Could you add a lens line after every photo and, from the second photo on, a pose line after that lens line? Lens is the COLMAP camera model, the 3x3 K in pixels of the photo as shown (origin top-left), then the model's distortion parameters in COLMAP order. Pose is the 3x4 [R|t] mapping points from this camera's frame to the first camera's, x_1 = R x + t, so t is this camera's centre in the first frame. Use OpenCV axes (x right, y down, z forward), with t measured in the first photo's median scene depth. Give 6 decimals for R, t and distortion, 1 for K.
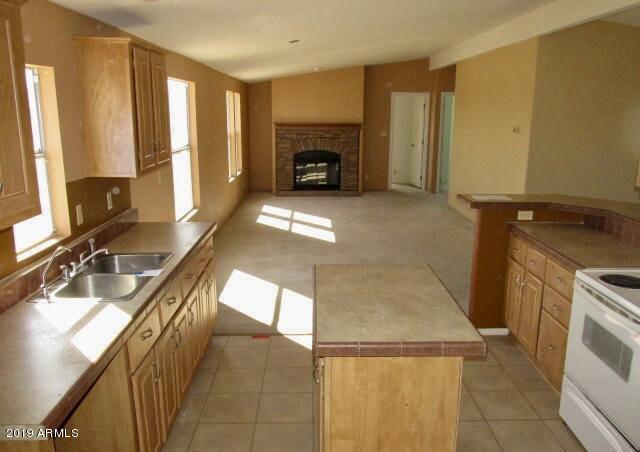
lens RADIAL K [[534.3, 0, 316.1], [0, 534.3, 227.2], [0, 0, 1]] dist [-0.040070, 0.021751]
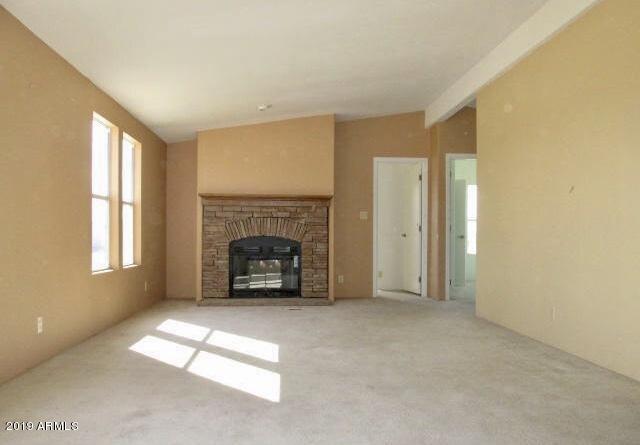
lens RADIAL K [[534.5, 0, 320.6], [0, 534.5, 225.0], [0, 0, 1]] dist [-0.023976, -0.014785]
pose [[0.997888, 0.002190, 0.064920, 0.026949], [0.012840, 0.973060, -0.230192, -0.005181], [-0.063676, 0.230540, 0.970977, 0.351166]]
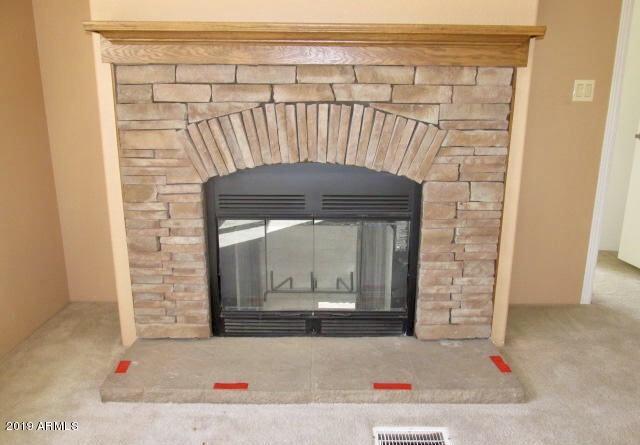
lens RADIAL K [[534.5, 0, 314.5], [0, 534.5, 242.0], [0, 0, 1]] dist [-0.023976, -0.014785]
pose [[0.999897, 0.004052, -0.013741, 0.005754], [-0.003337, 0.998660, 0.051638, -0.123275], [0.013932, -0.051587, 0.998571, 0.782622]]
